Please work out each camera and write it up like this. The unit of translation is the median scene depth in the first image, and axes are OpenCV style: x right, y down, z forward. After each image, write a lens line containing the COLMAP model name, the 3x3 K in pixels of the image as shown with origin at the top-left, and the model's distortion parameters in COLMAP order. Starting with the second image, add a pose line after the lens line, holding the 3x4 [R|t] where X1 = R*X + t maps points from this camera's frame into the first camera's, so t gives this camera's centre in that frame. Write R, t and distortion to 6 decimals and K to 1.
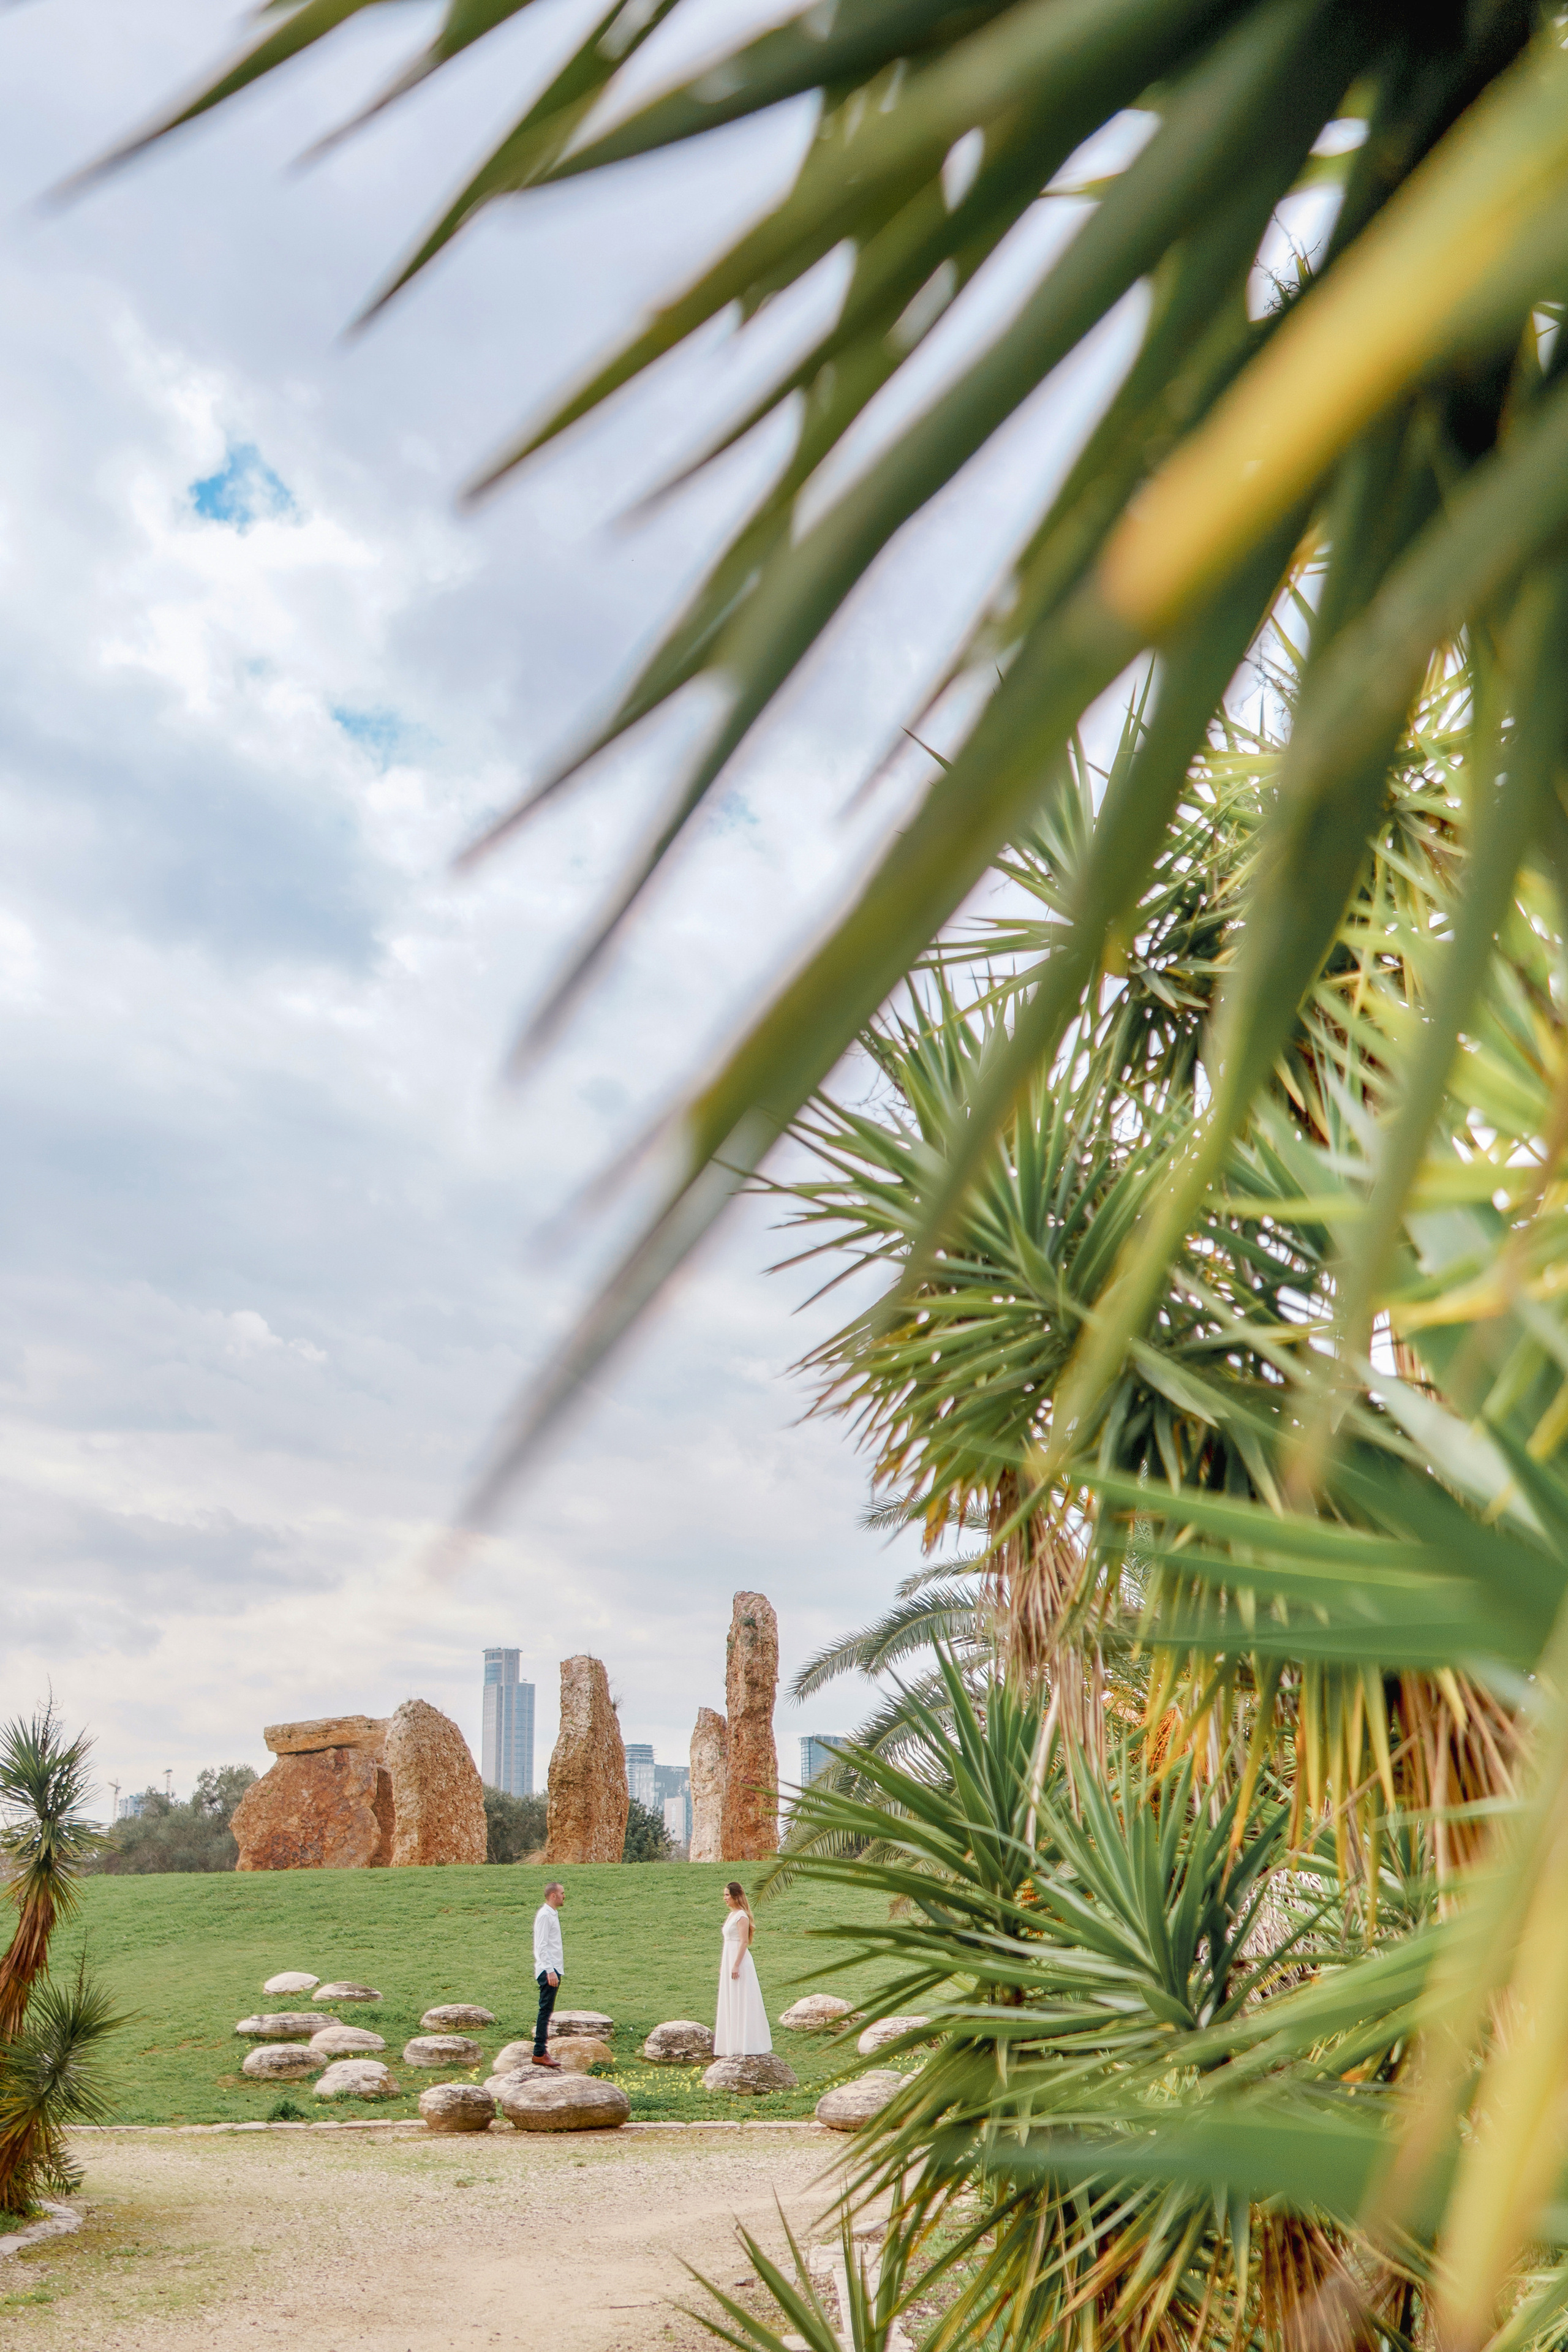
lens RADIAL K [[2471.3, 0, 784.0], [0, 2471.3, 1176.0], [0, 0, 1]] dist [-0.002914, -0.003596]
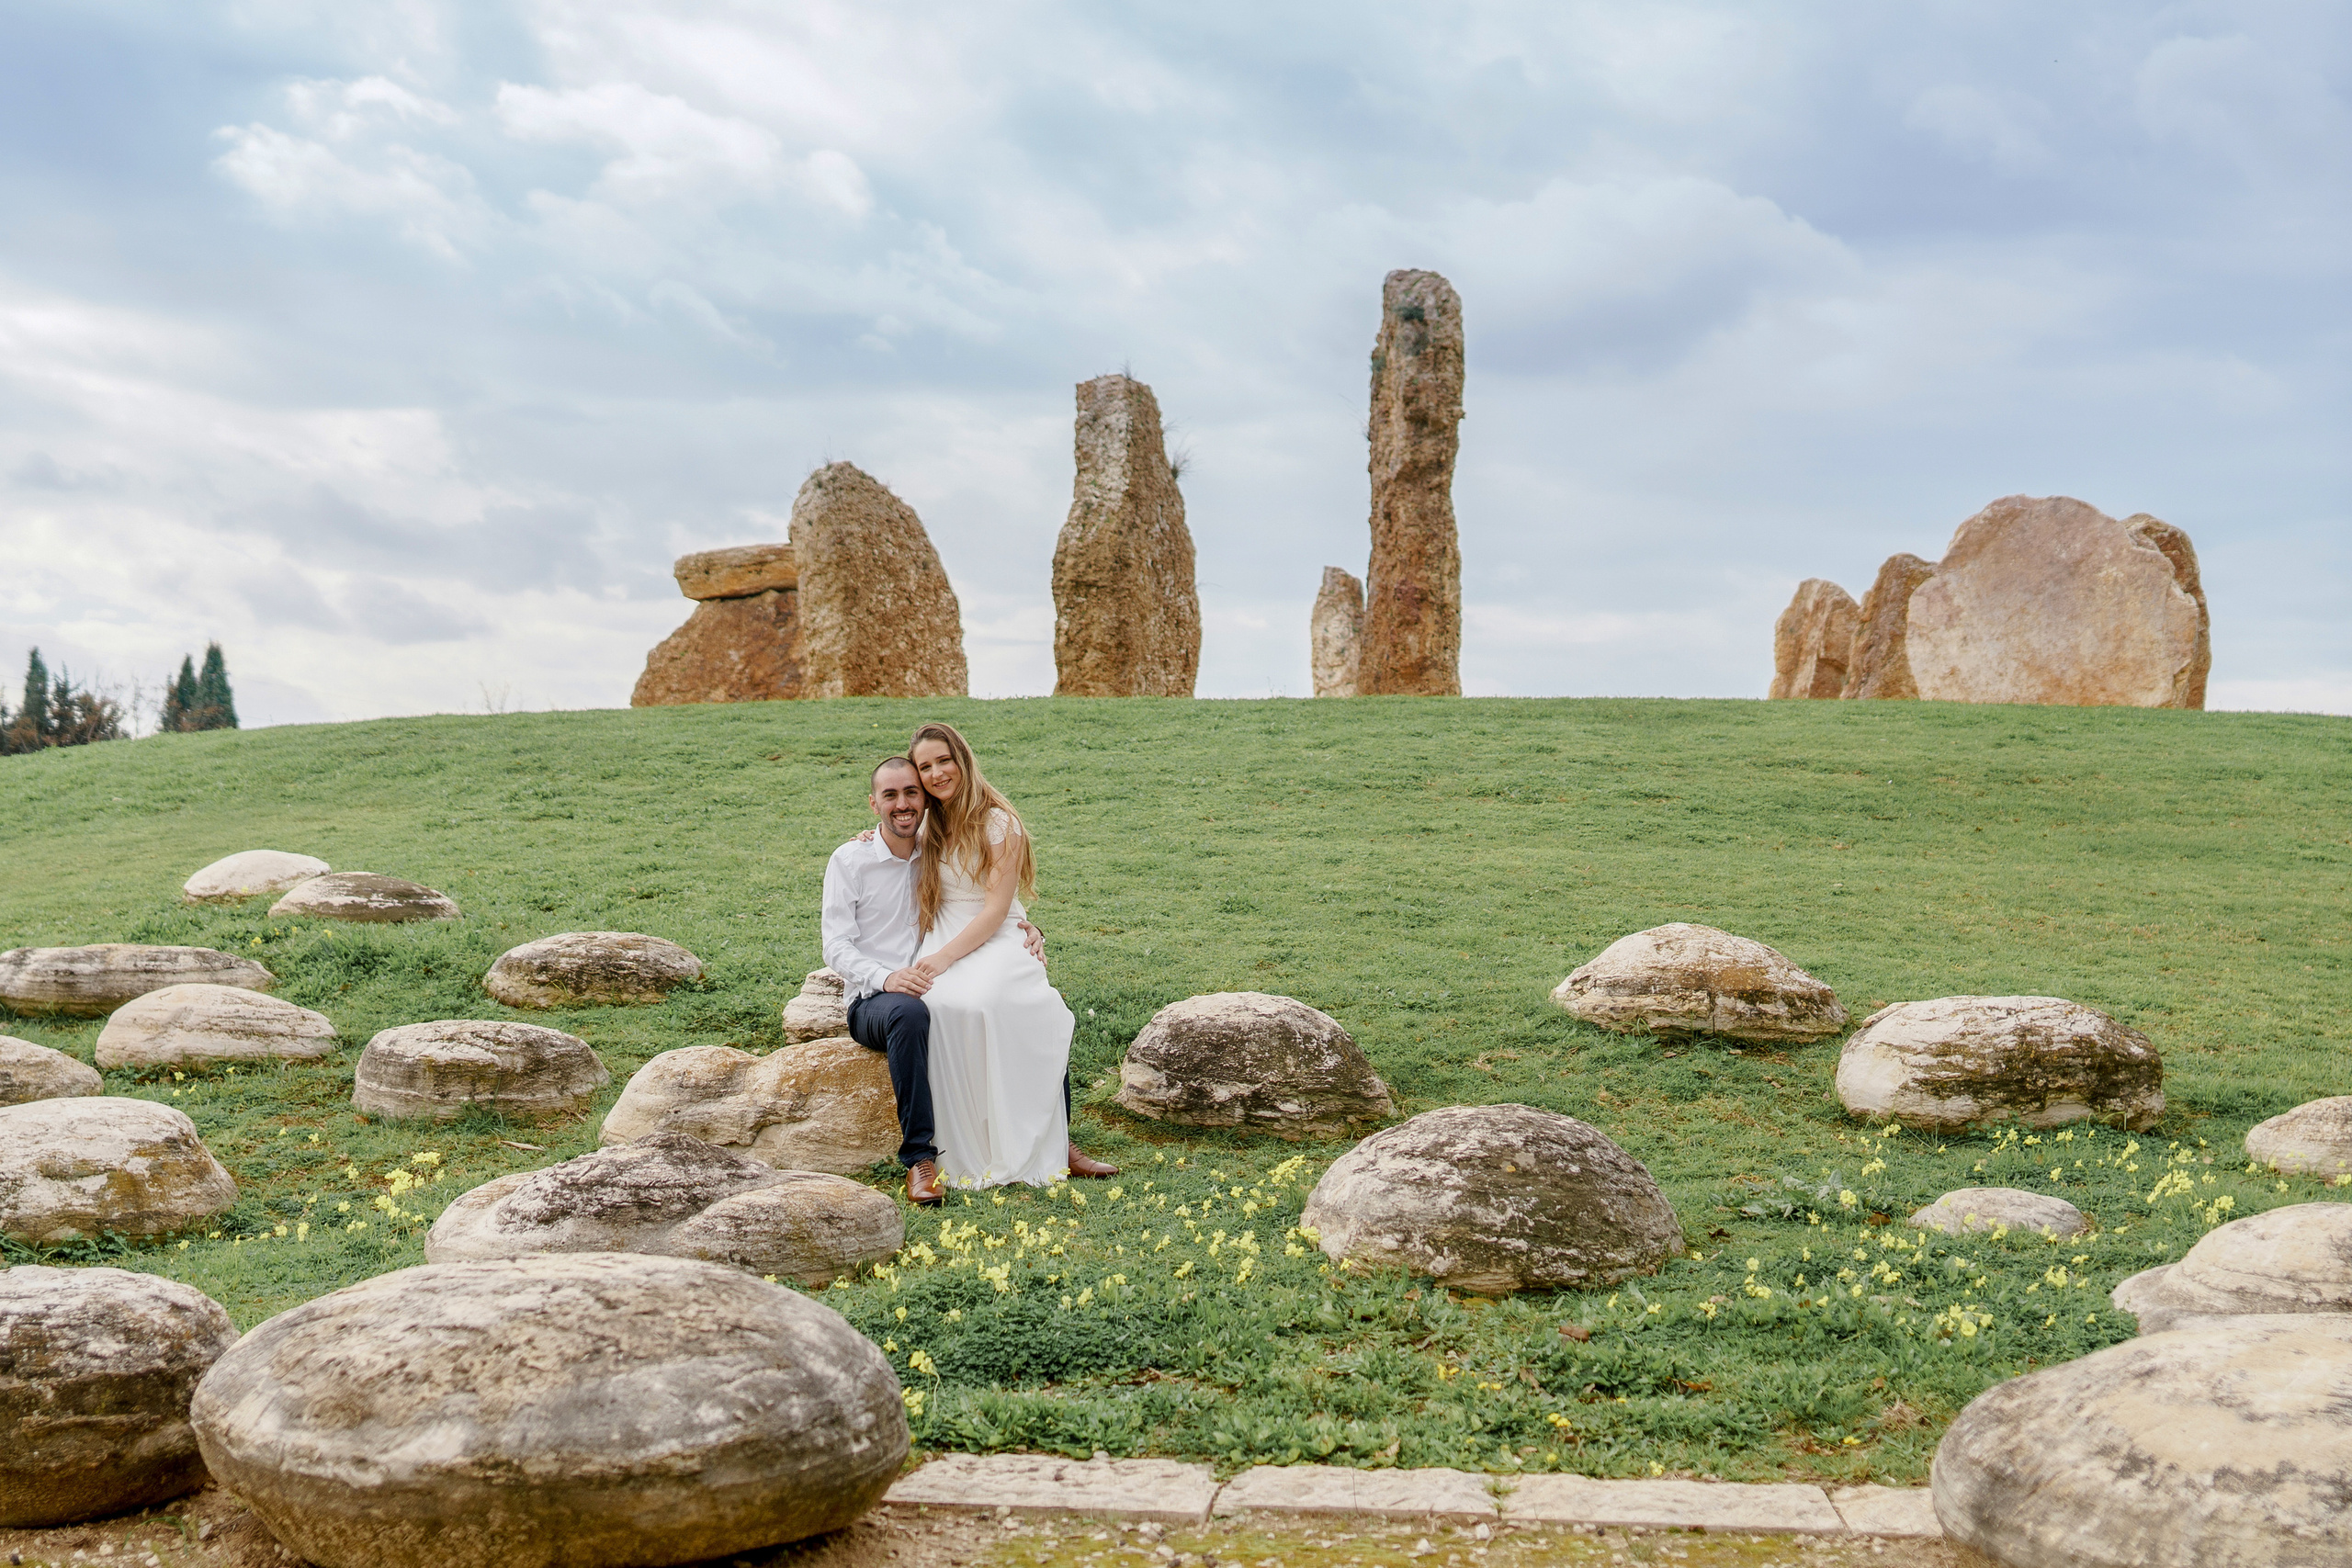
lens RADIAL K [[2471.1, 0, 1176.0], [0, 2471.1, 784.0], [0, 0, 1]] dist [-0.002914, -0.003596]
pose [[0.995432, 0.014998, -0.094289, -0.013281], [0.008436, 0.969907, 0.243331, 0.150302], [0.095101, -0.243015, 0.965349, 0.440227]]
